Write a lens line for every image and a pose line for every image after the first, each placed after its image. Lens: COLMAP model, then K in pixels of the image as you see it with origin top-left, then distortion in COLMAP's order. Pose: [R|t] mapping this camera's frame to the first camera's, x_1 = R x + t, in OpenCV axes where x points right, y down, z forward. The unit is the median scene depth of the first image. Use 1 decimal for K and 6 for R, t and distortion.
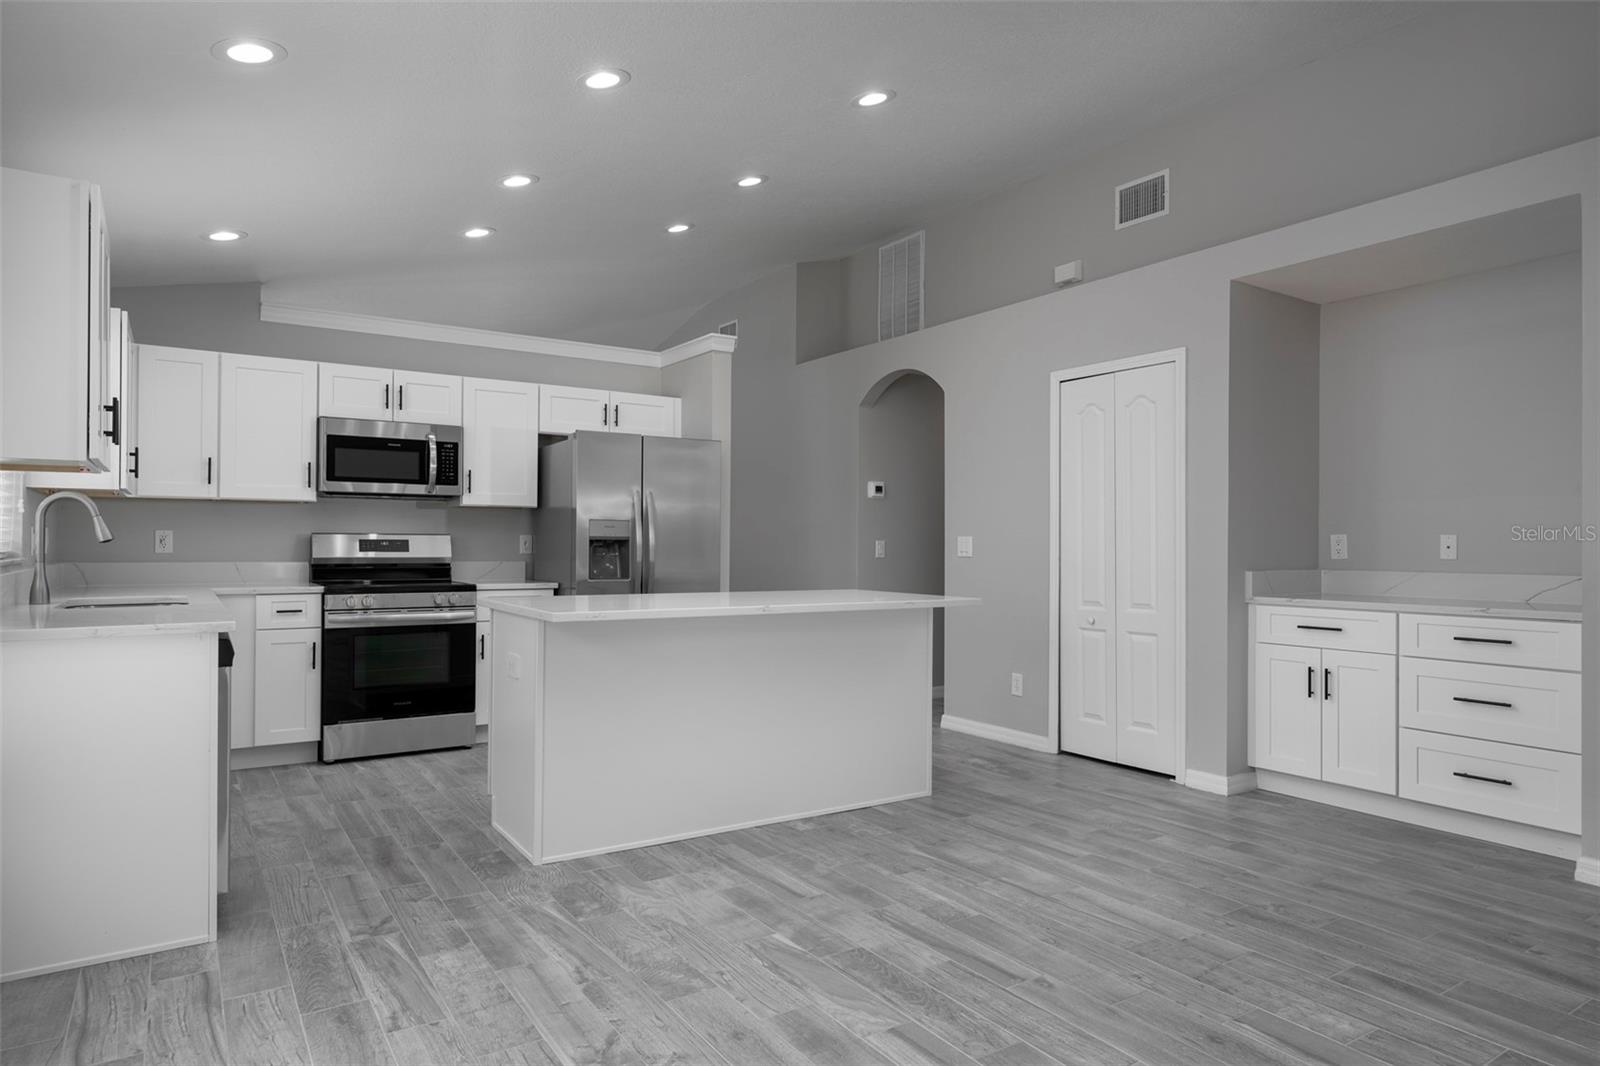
lens RADIAL K [[974.7, 0, 795.9], [0, 974.7, 542.1], [0, 0, 1]] dist [-0.000782, 0.003756]
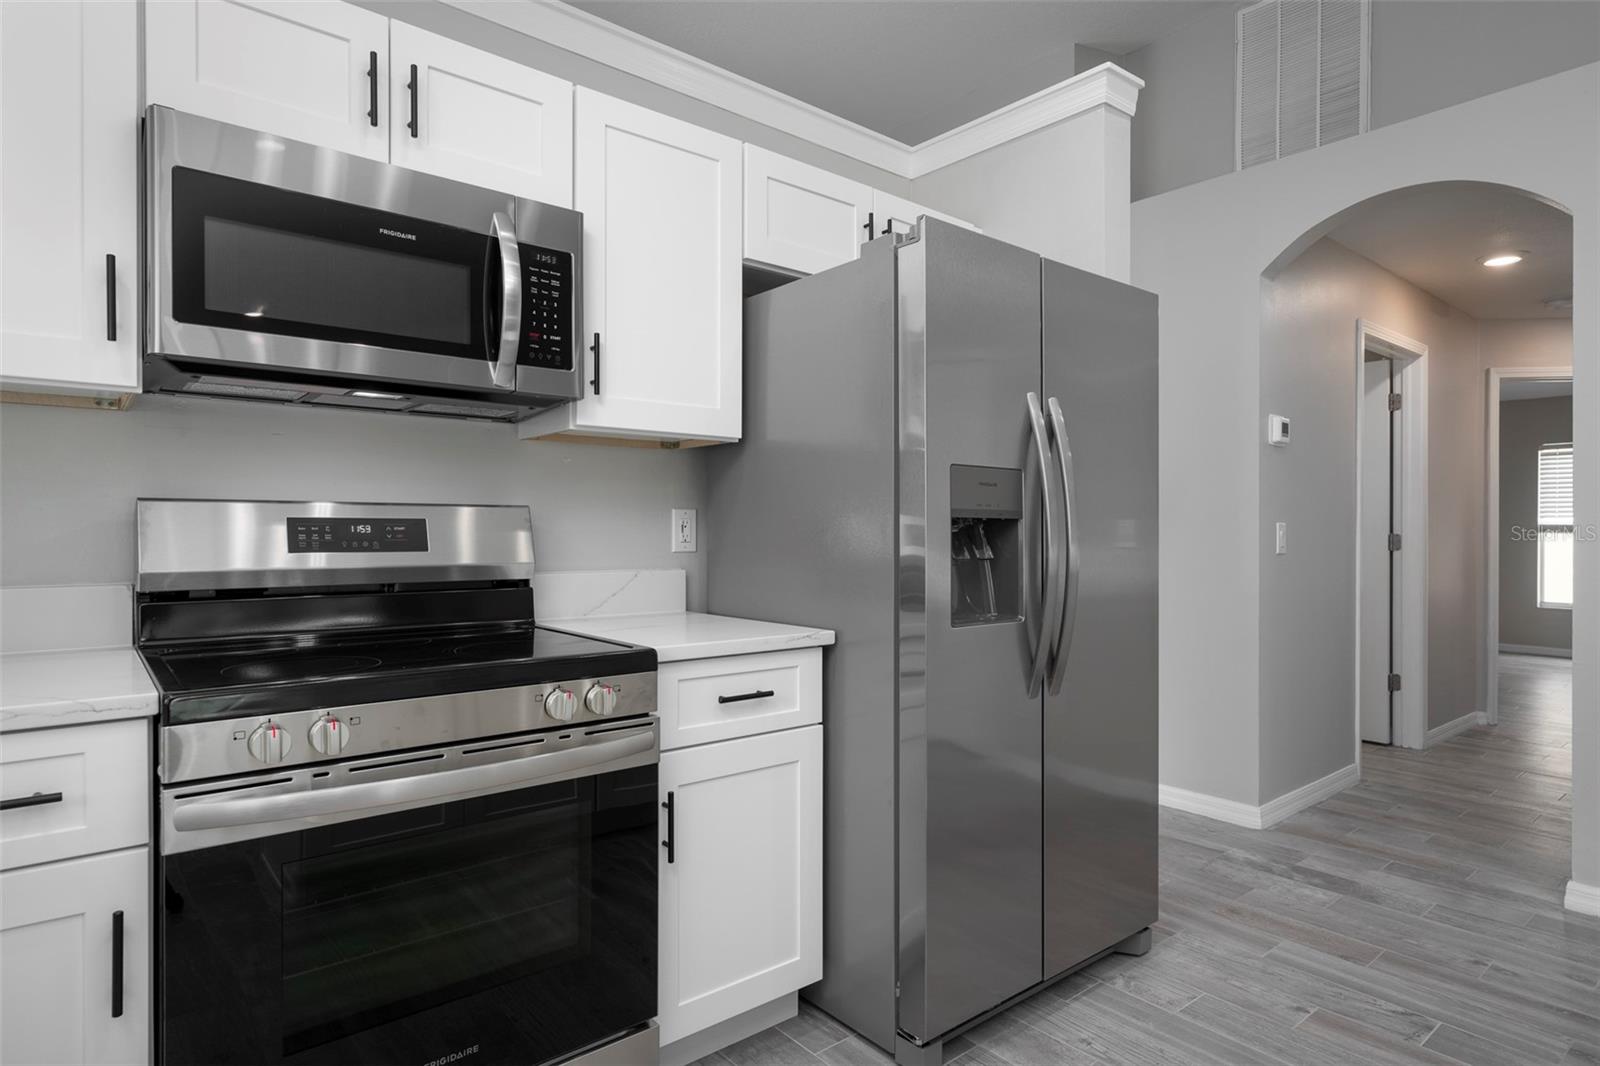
lens RADIAL K [[887.3, 0, 797.6], [0, 887.3, 534.0], [0, 0, 1]] dist [-0.001543, -0.001018]
pose [[0.991791, -0.002409, 0.127850, -0.340051], [0.001199, 0.999954, 0.009544, 0.000061], [-0.127867, -0.009312, 0.991748, 0.733785]]
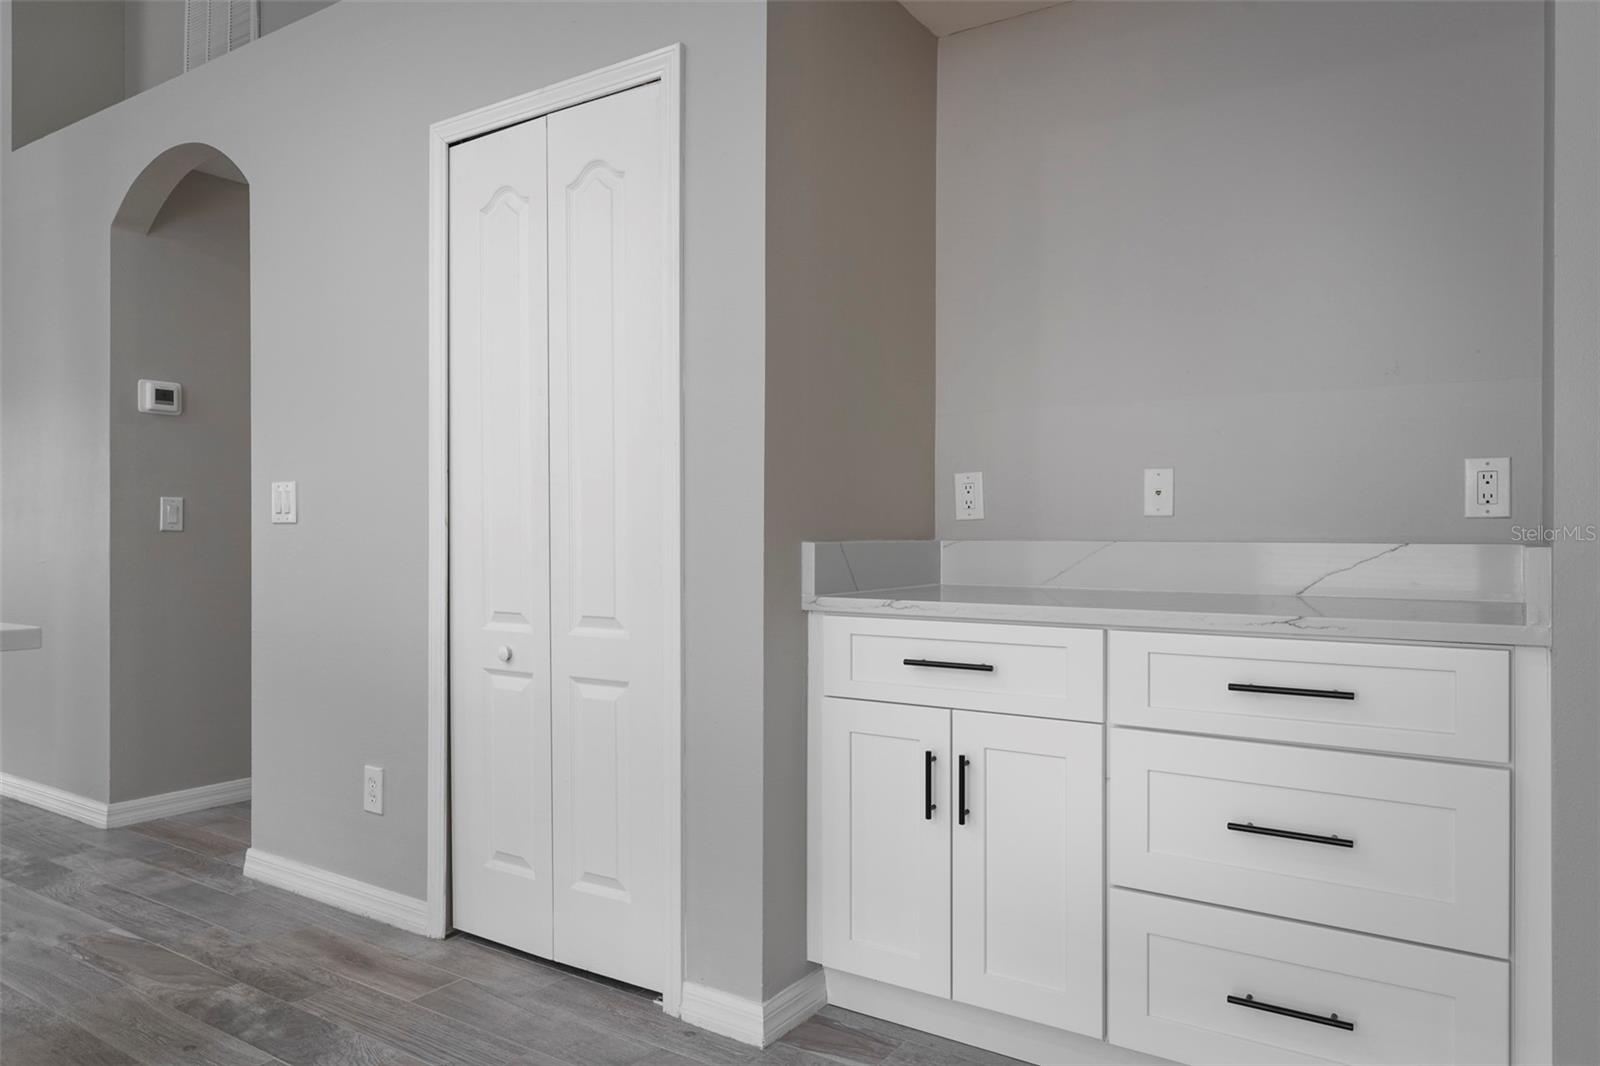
lens RADIAL K [[1092.8, 0, 796.5], [0, 1092.8, 528.1], [0, 0, 1]] dist [0.021563, 0.000521]
pose [[0.923820, -0.002136, 0.382821, 0.230966], [0.001661, 0.999997, 0.001571, 0.020032], [-0.382823, -0.000815, 0.923821, 0.462694]]
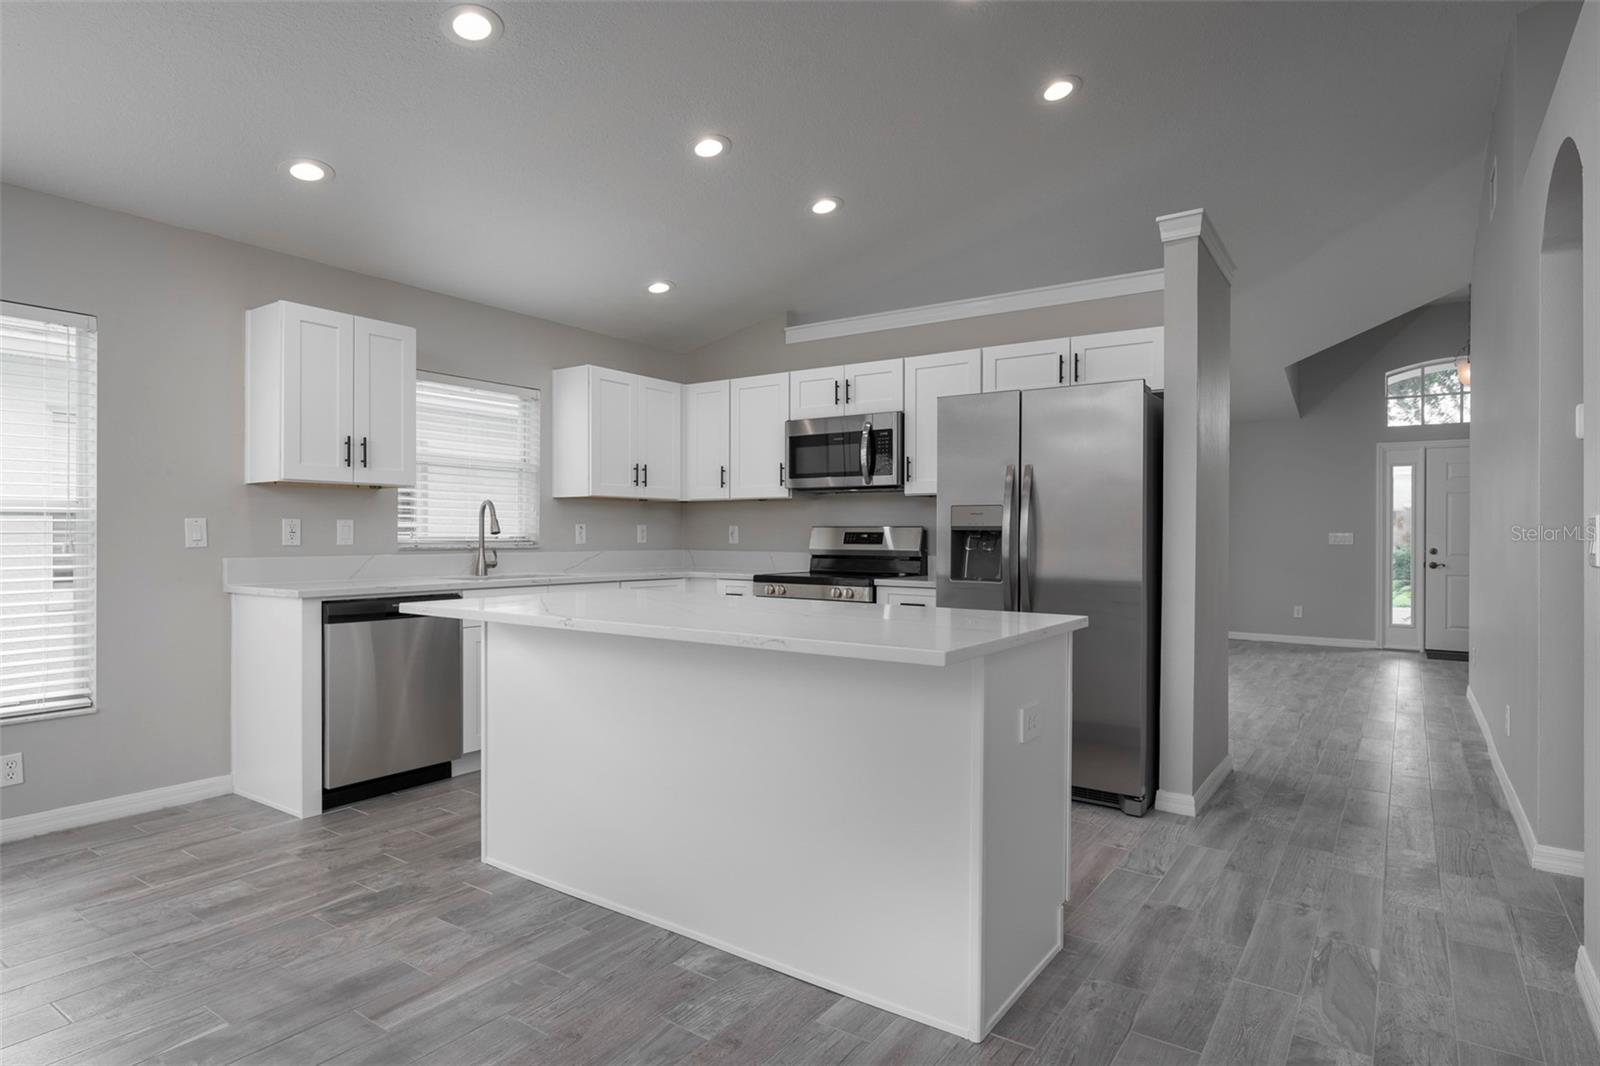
lens RADIAL K [[875.9, 0, 765.9], [0, 875.9, 535.1], [0, 0, 1]] dist [-0.004872, 0.004158]
pose [[0.361490, -0.004122, -0.932367, 0.446481], [-0.001618, 0.999986, -0.005048, 0.005693], [0.932375, 0.003334, 0.361478, 0.644956]]
